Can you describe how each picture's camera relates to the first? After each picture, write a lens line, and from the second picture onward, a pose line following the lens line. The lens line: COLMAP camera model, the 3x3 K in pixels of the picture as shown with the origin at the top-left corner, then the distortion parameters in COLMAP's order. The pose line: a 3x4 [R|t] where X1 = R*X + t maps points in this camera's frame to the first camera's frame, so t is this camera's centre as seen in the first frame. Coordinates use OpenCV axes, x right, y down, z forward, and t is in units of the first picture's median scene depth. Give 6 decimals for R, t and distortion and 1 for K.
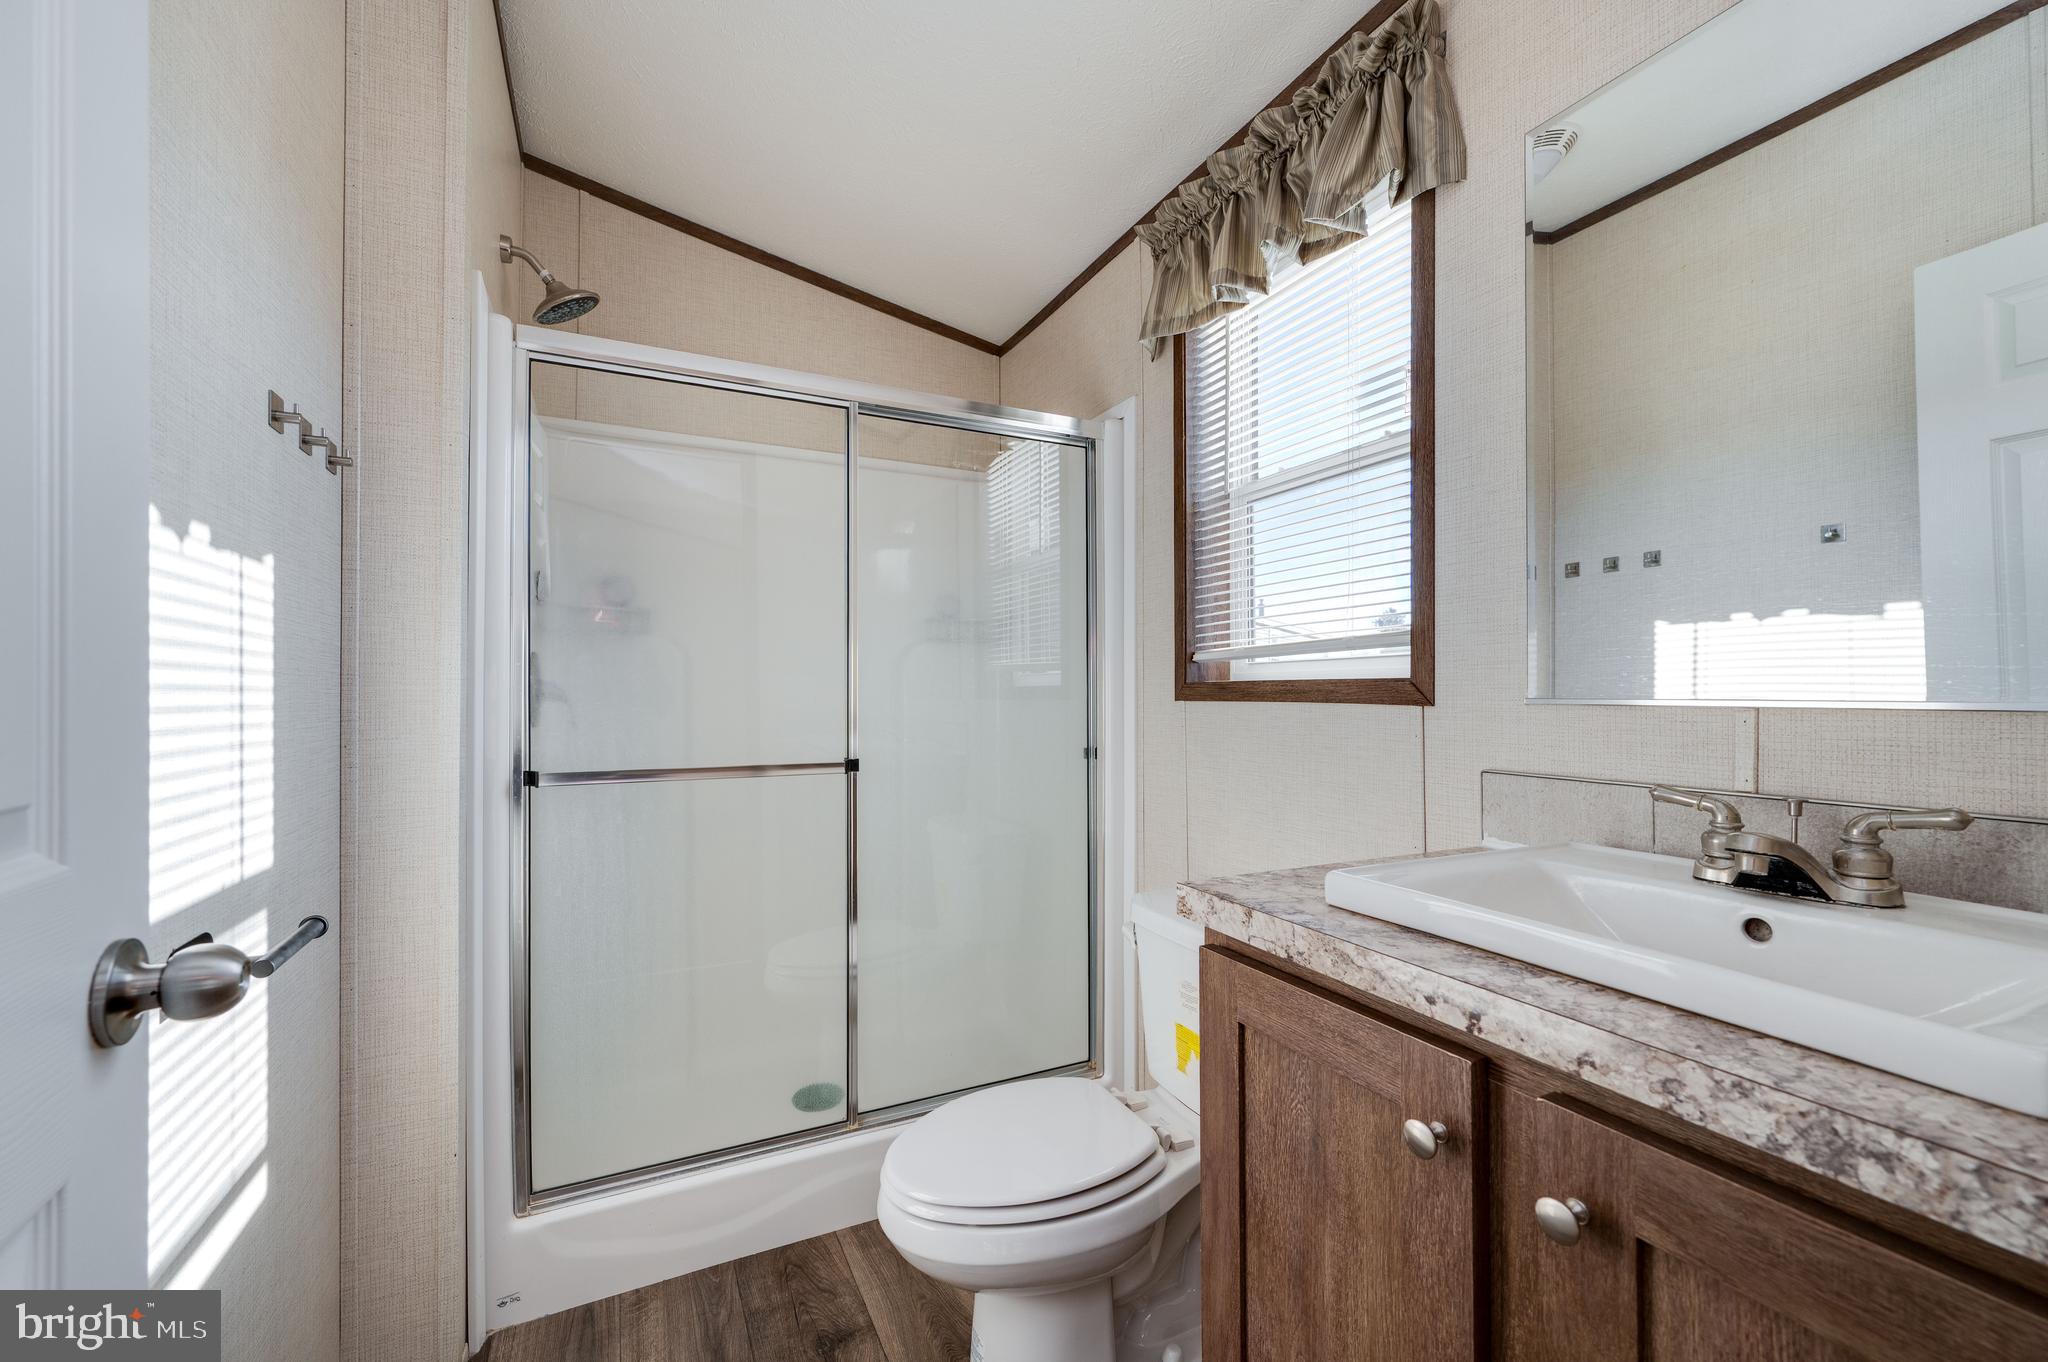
lens RADIAL K [[831.1, 0, 1029.9], [0, 831.1, 687.7], [0, 0, 1]] dist [-0.000396, -0.000083]
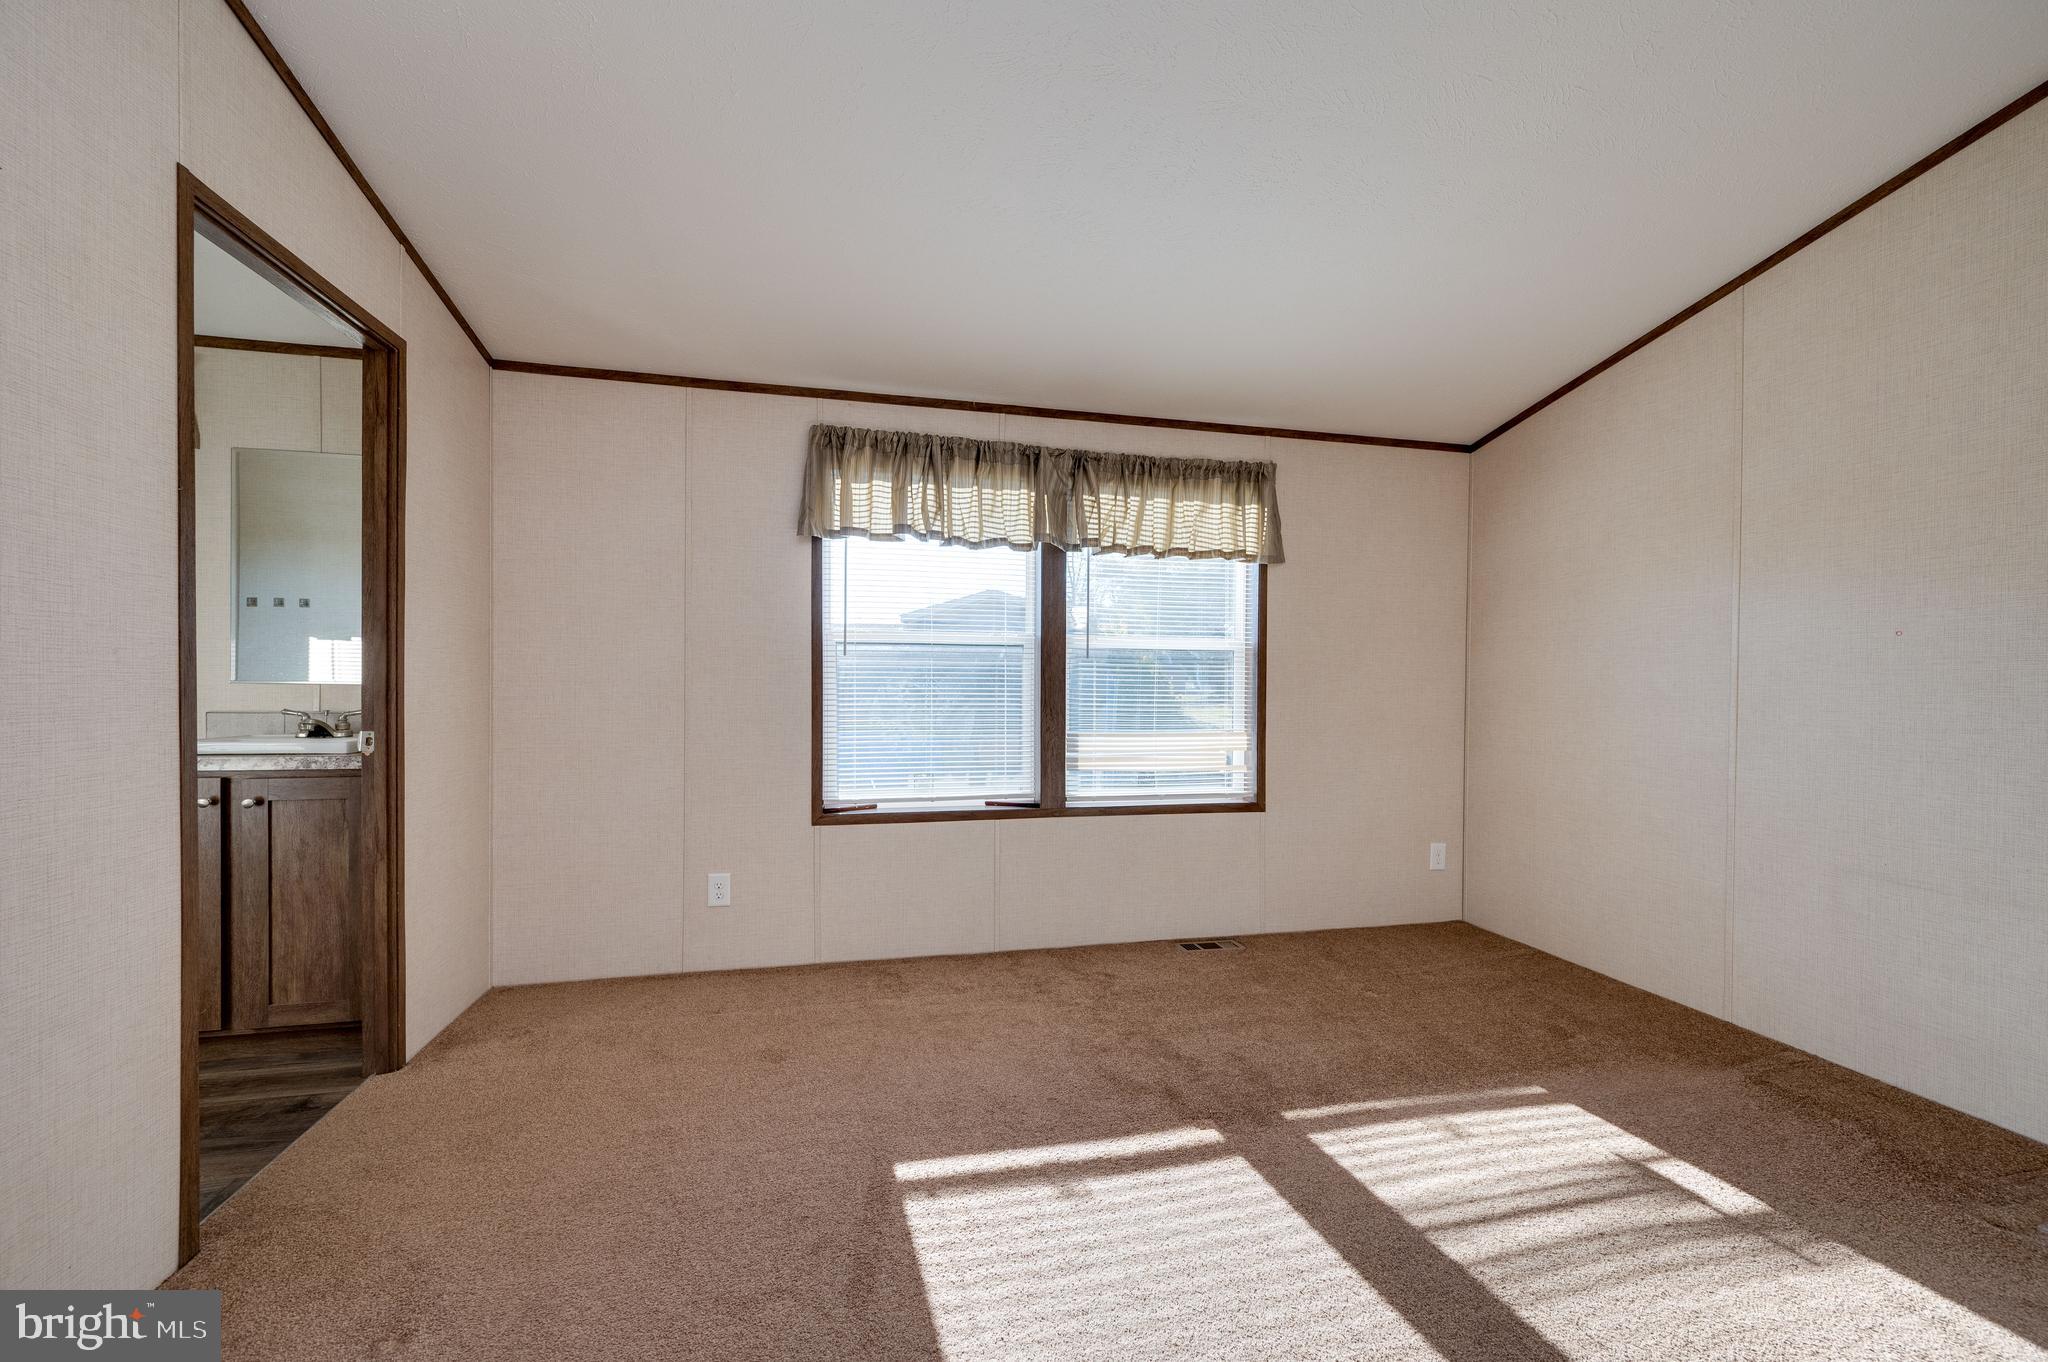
lens RADIAL K [[831.1, 0, 1029.9], [0, 831.1, 687.7], [0, 0, 1]] dist [-0.000396, -0.000083]
pose [[0.236596, -0.002775, 0.971604, -0.775412], [-0.013506, 0.999890, 0.006145, -0.009182], [-0.971514, -0.014576, 0.236532, -1.183360]]
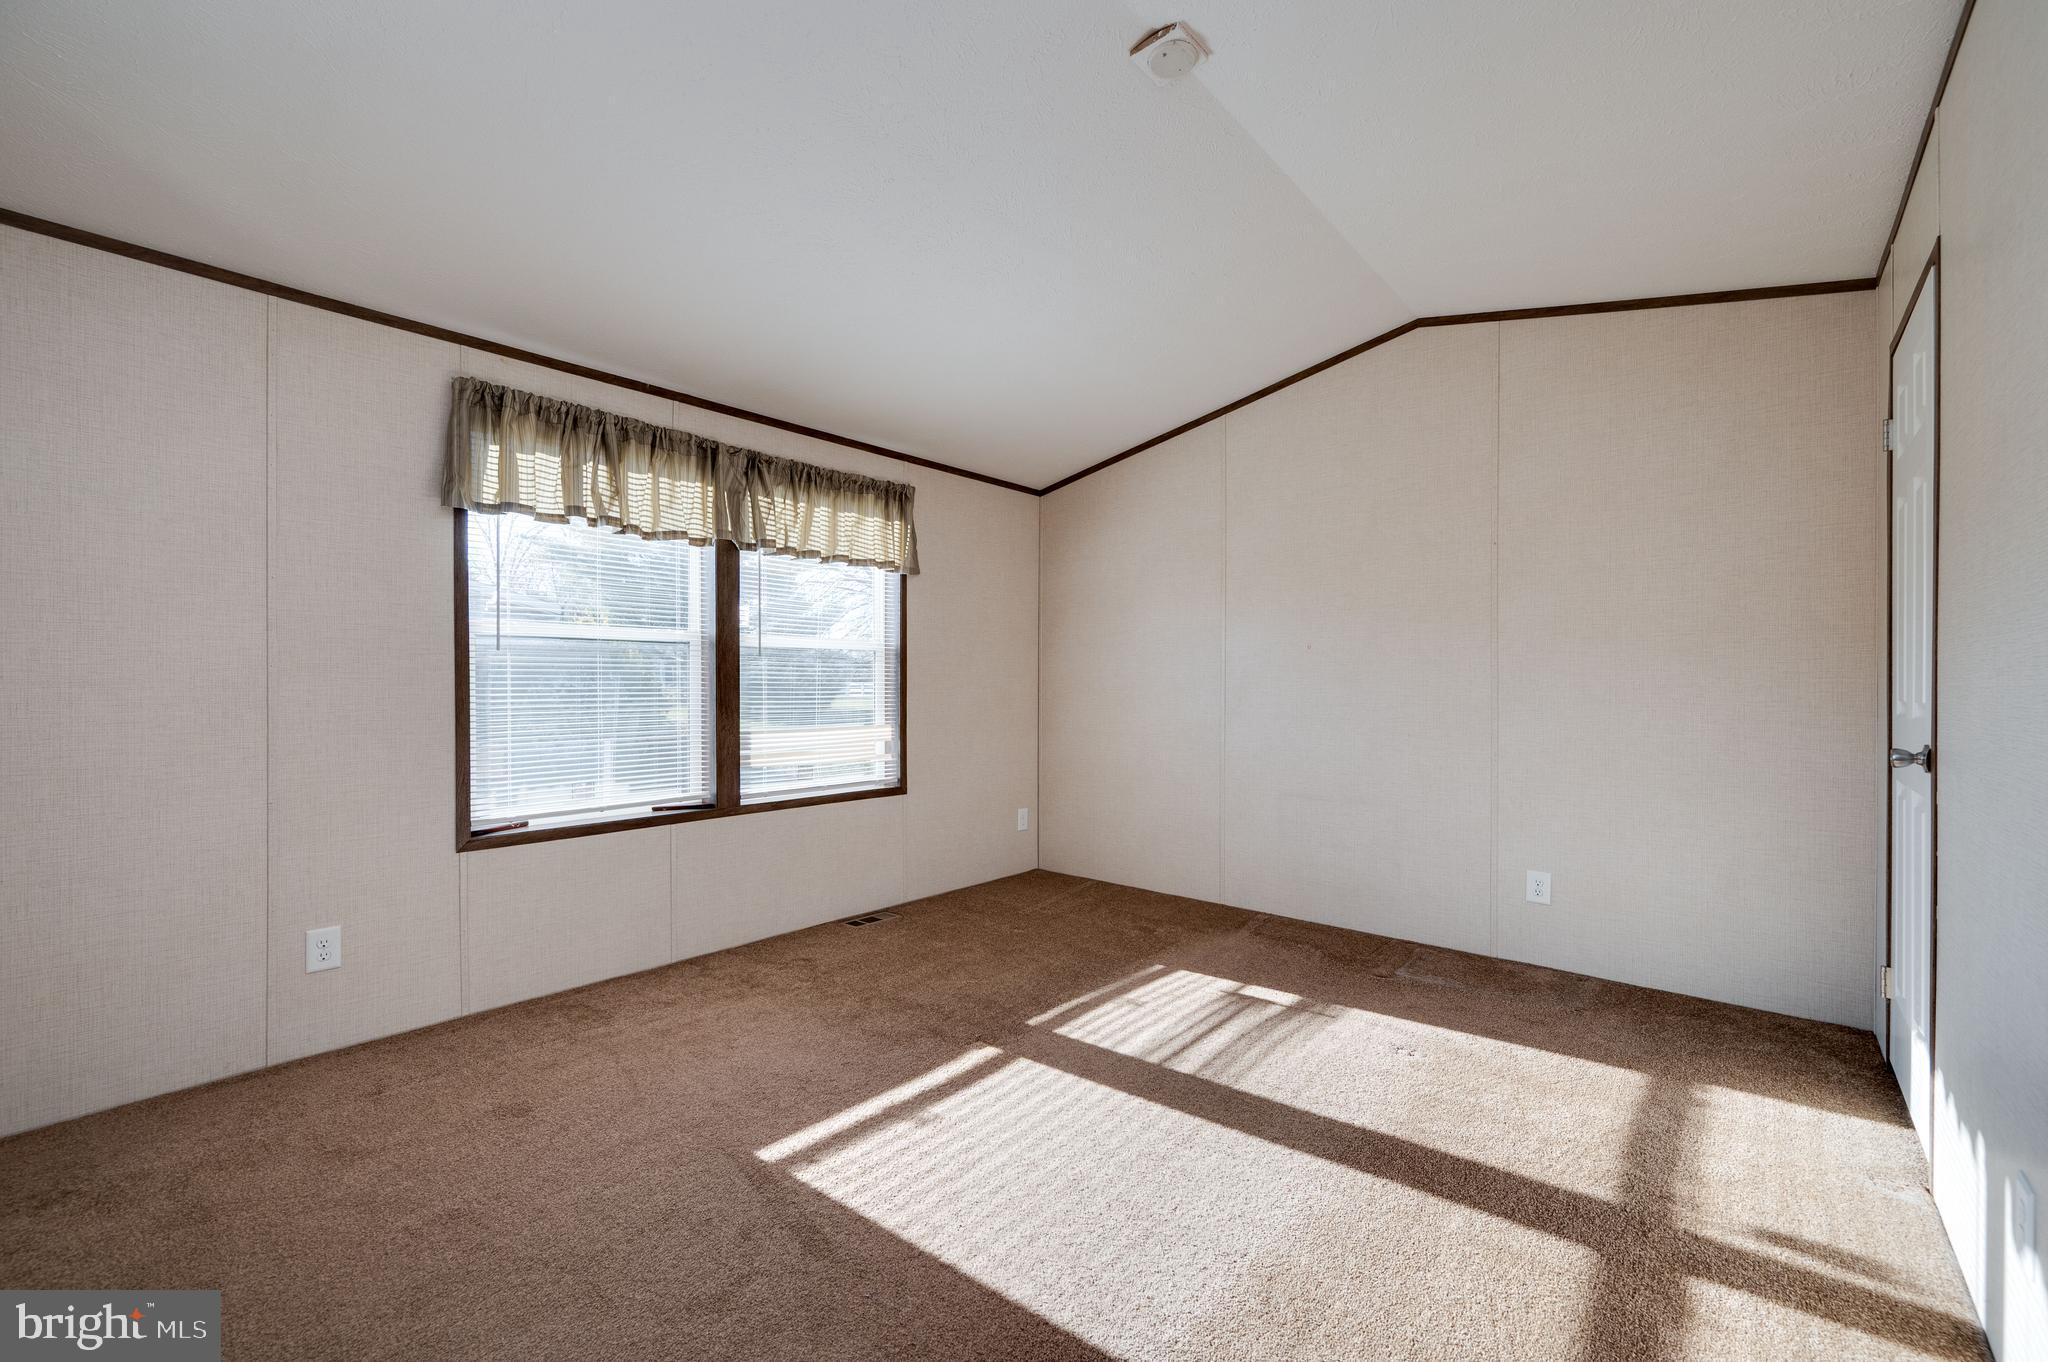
lens RADIAL K [[840.1, 0, 1010.4], [0, 840.1, 684.3], [0, 0, 1]] dist [-0.001666, -0.000379]
pose [[-0.367185, -0.000101, 0.930148, -0.925465], [-0.004963, 0.999986, -0.001851, -0.001347], [-0.930135, -0.005296, -0.367181, -0.681621]]
